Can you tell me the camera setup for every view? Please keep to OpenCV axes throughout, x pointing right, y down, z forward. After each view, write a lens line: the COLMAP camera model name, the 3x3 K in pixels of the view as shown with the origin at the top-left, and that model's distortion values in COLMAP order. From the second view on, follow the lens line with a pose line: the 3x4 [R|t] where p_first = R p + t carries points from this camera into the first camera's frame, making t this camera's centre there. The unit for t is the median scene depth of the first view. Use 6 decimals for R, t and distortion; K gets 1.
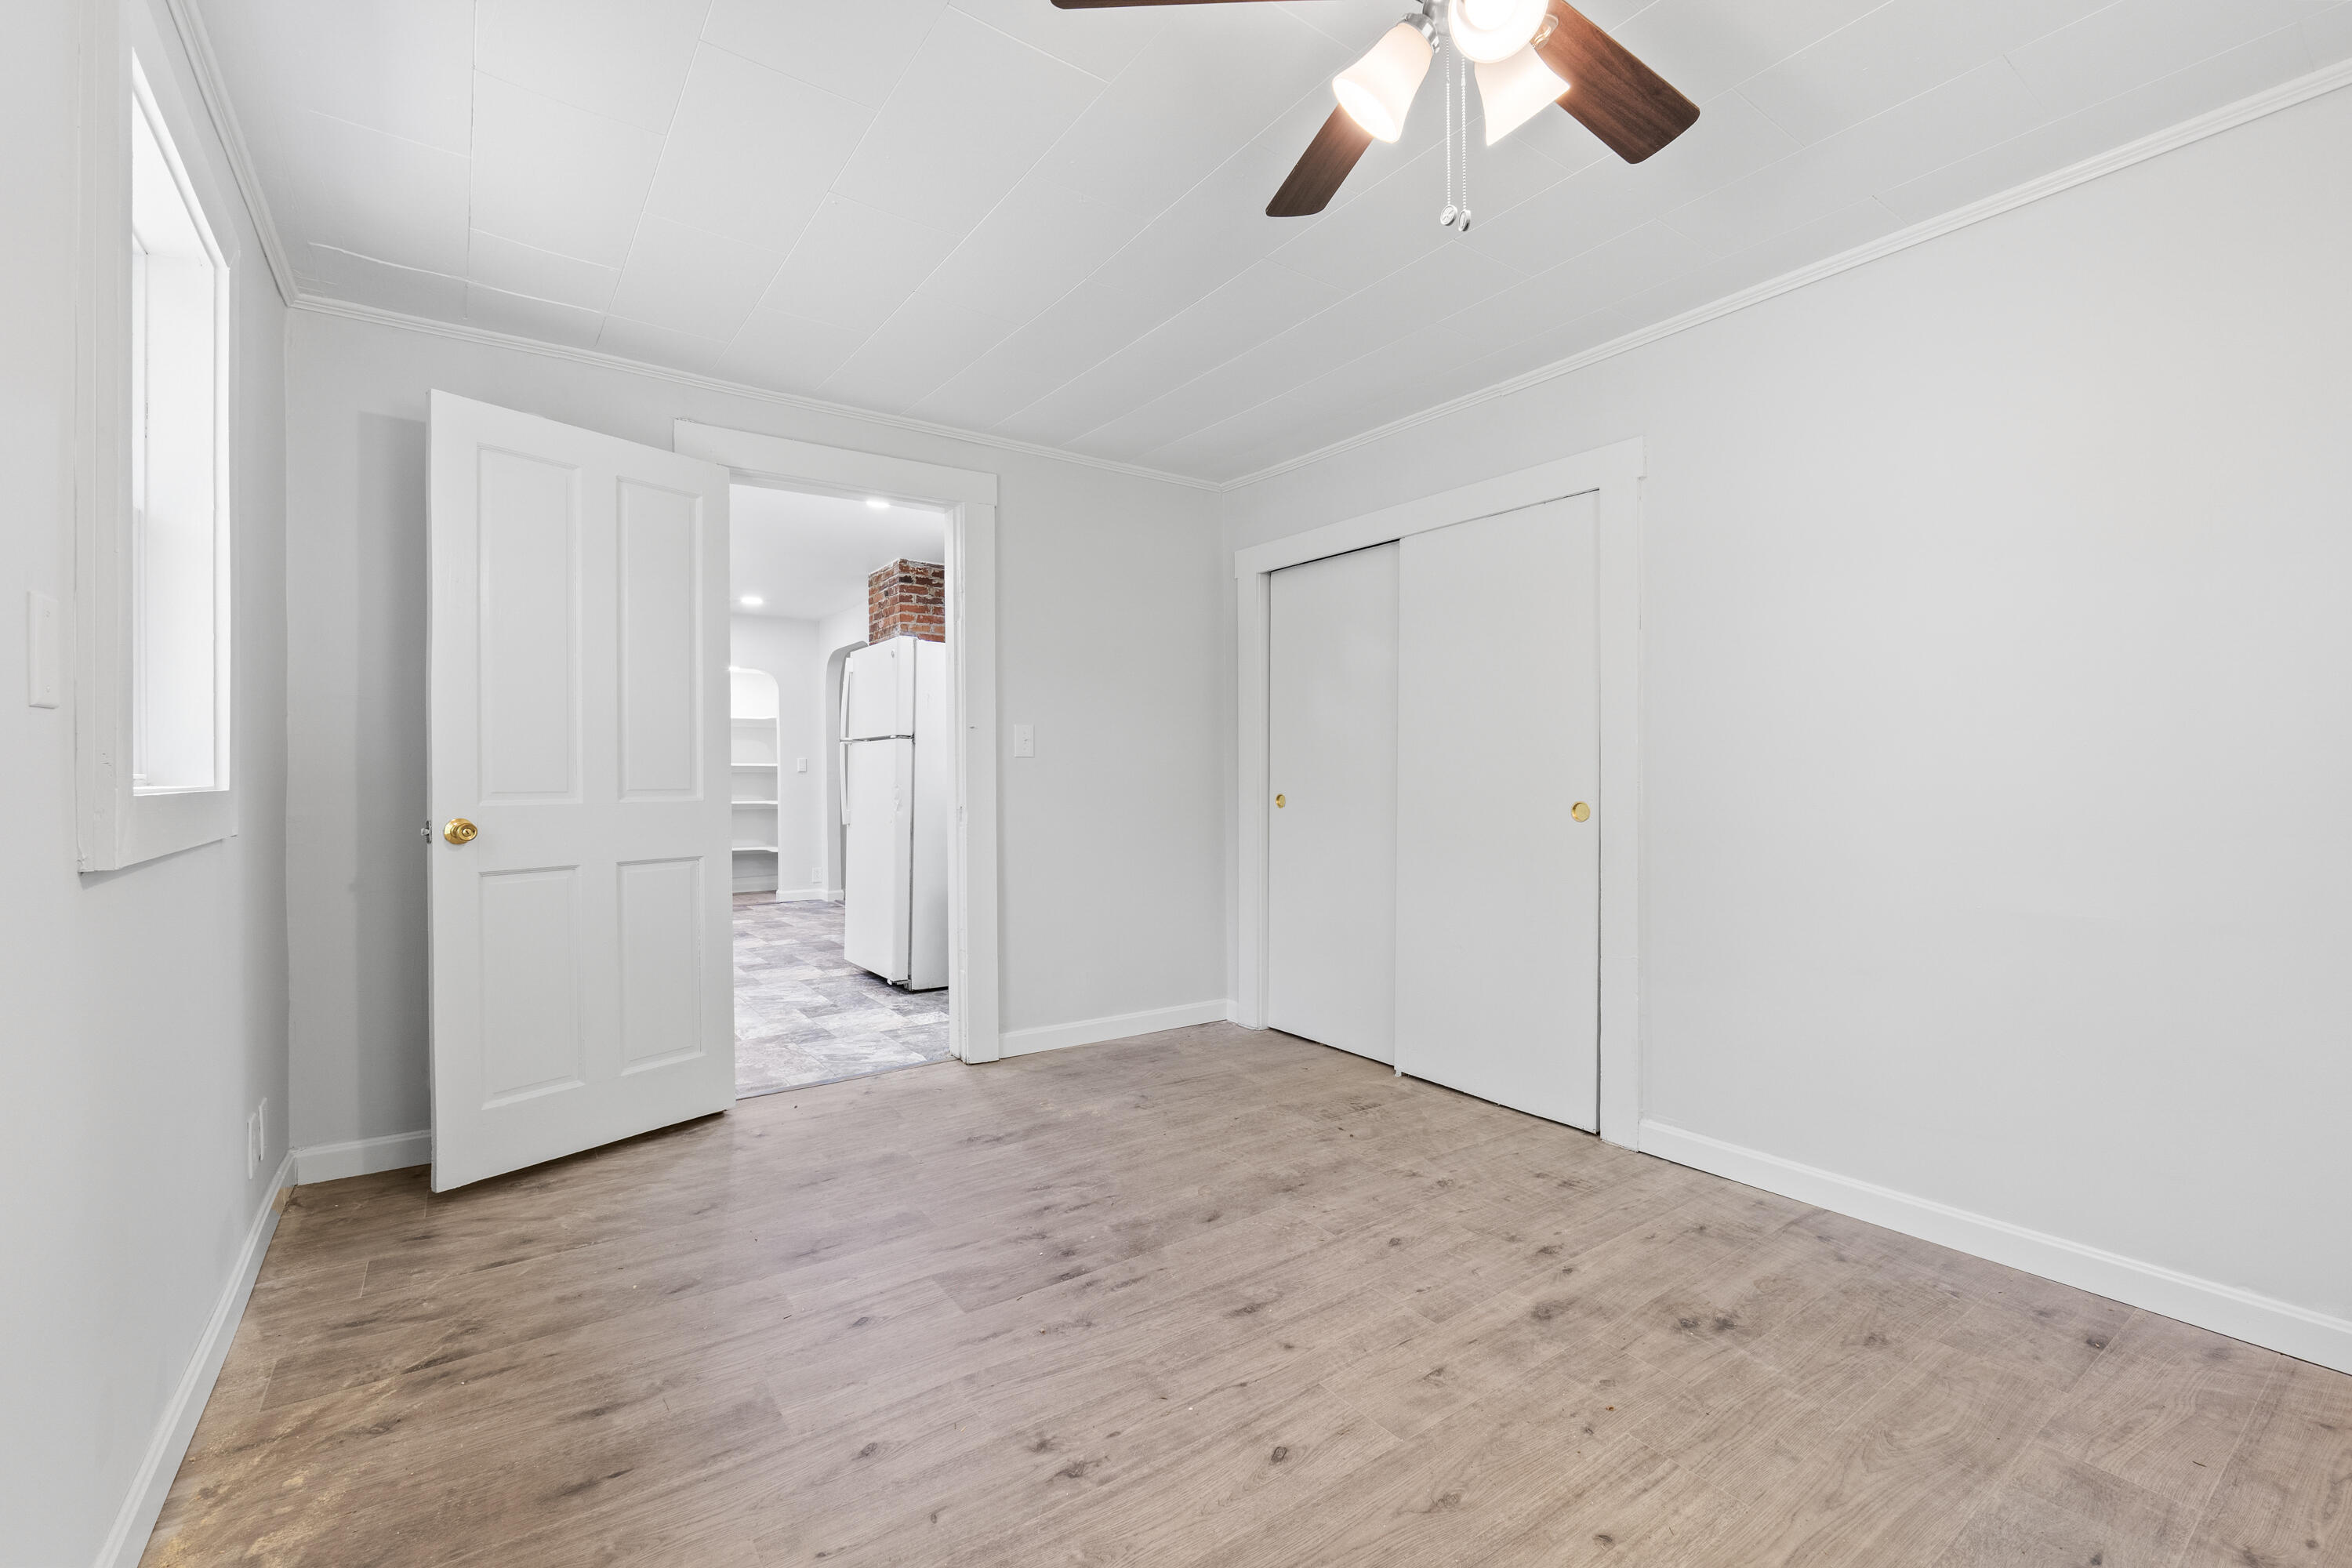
lens RADIAL K [[998.4, 0, 1176.7], [0, 998.4, 781.2], [0, 0, 1]] dist [-0.007174, -0.000907]
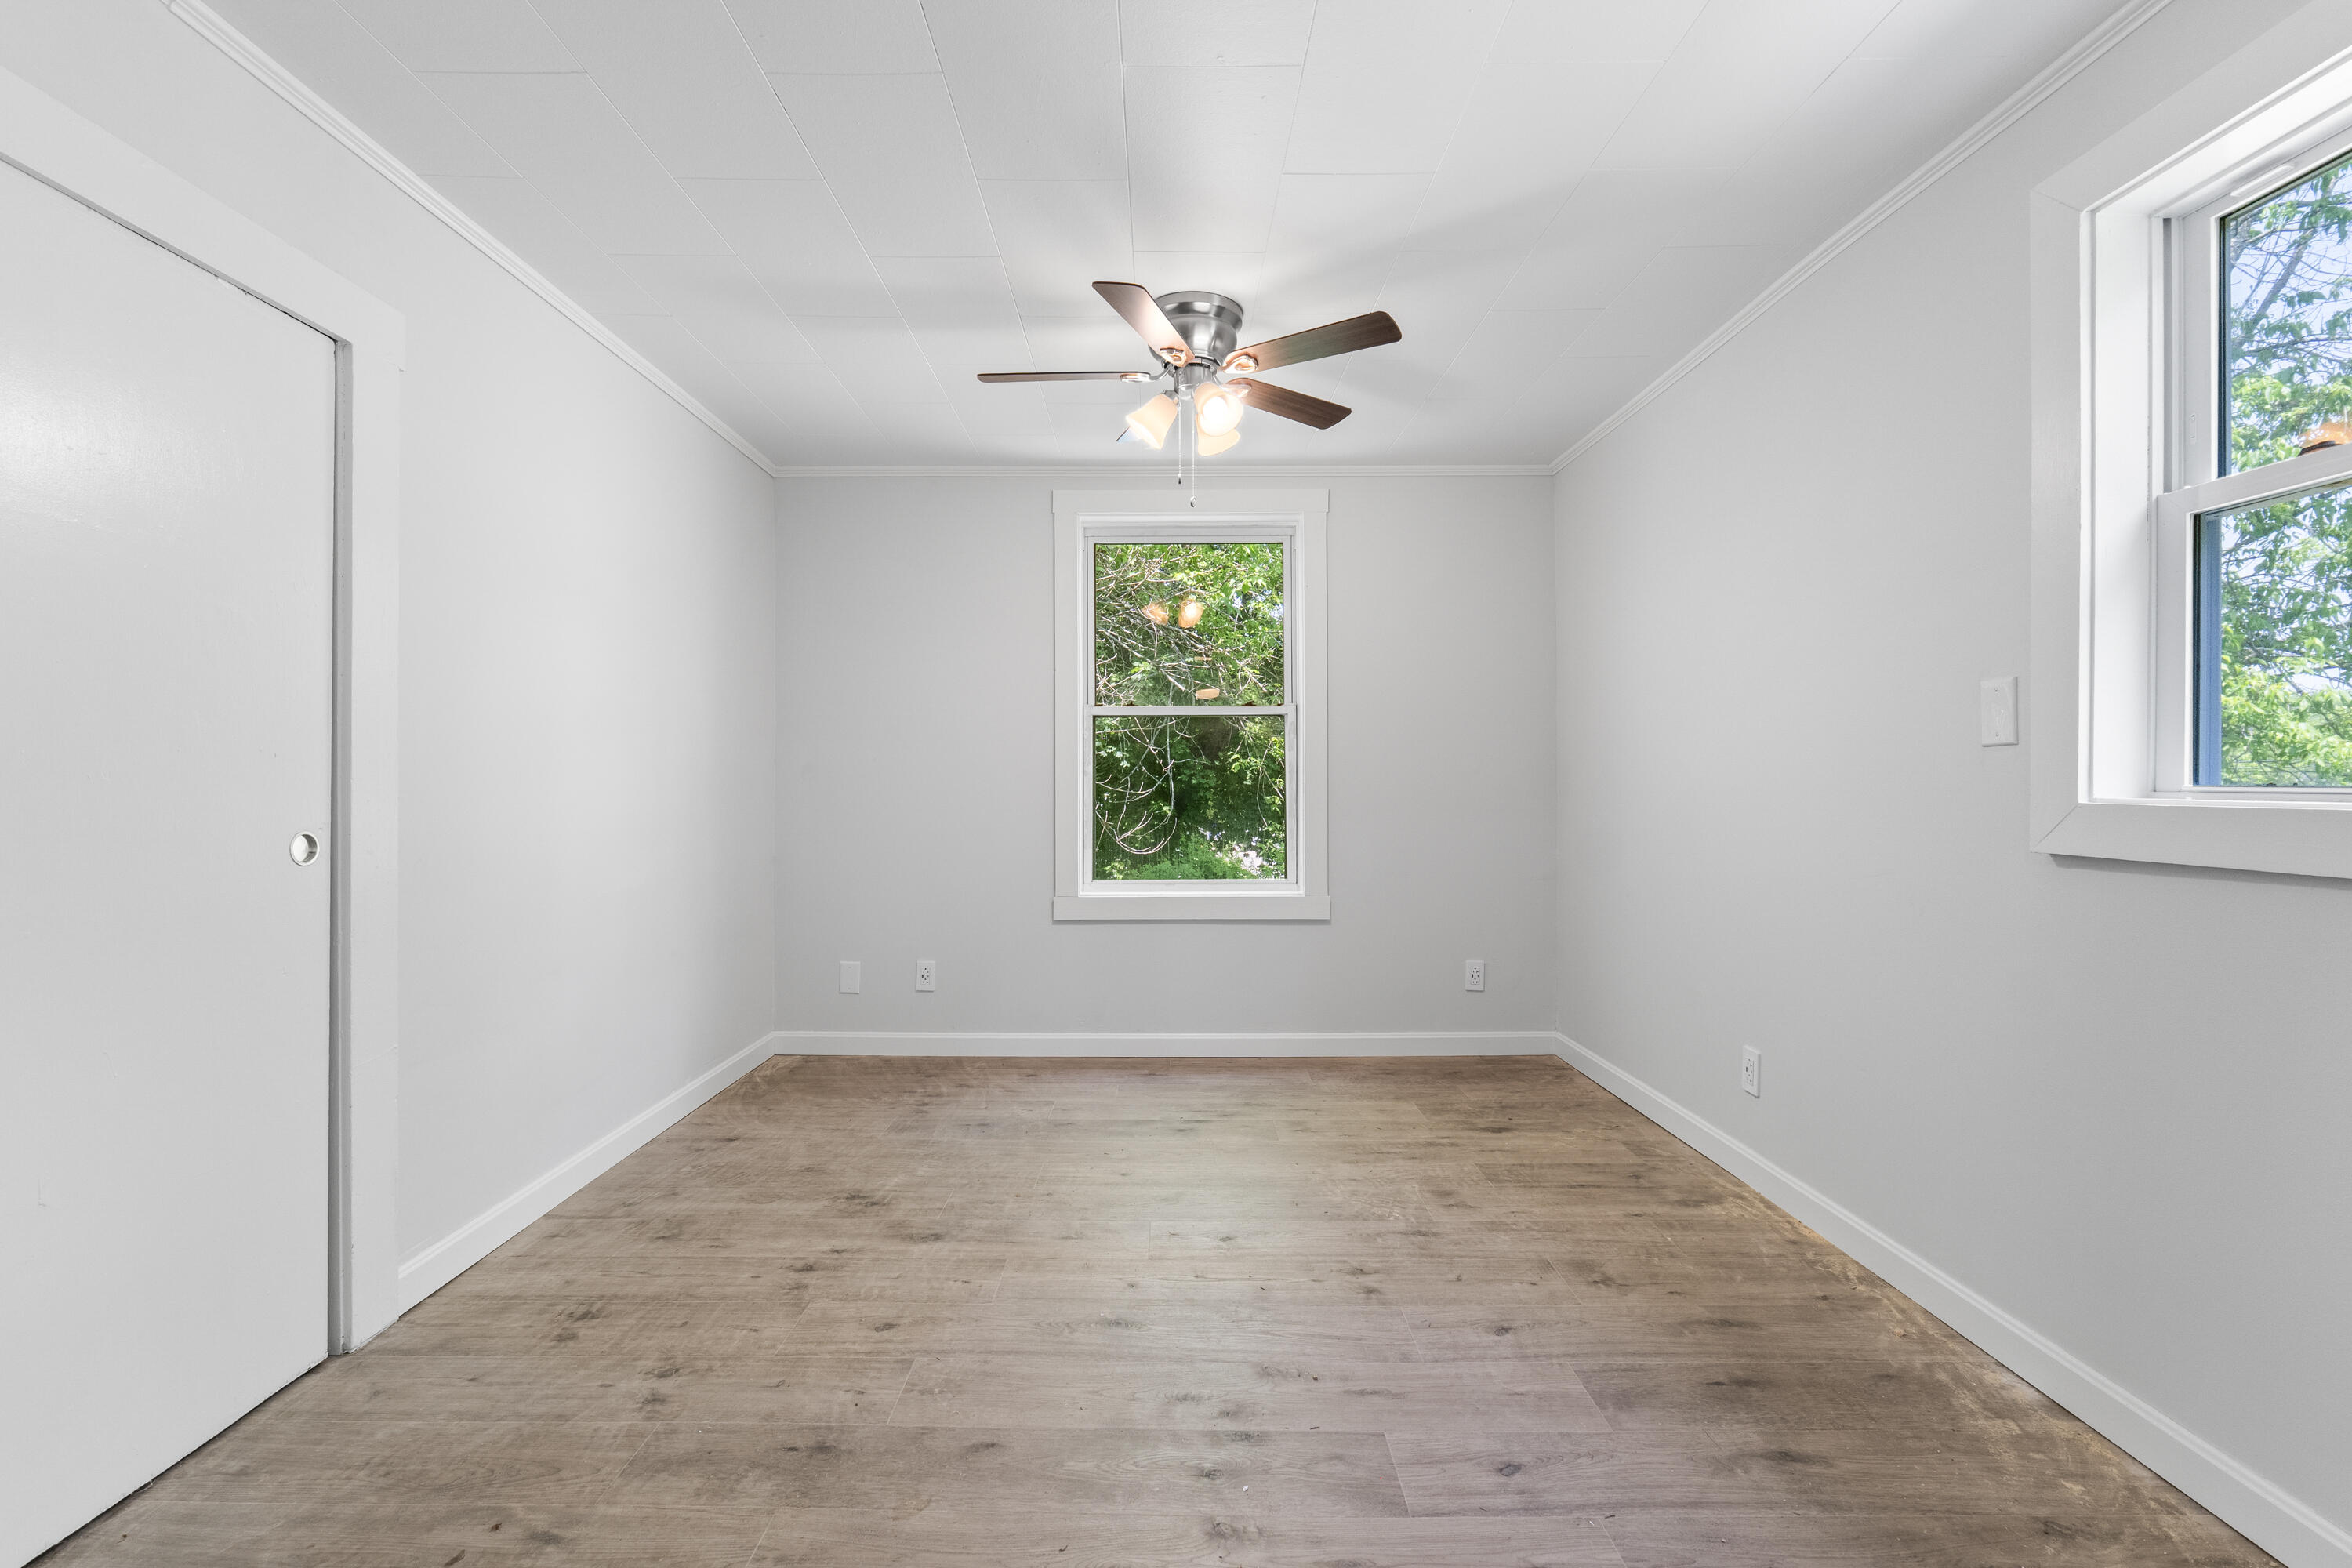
lens RADIAL K [[998.4, 0, 1175.7], [0, 998.4, 783.4], [0, 0, 1]] dist [-0.007174, -0.000907]
pose [[-0.814285, -0.001490, 0.580464, -0.532655], [0.002372, 0.999980, 0.005894, -0.012258], [-0.580461, 0.006177, -0.814265, 1.711518]]
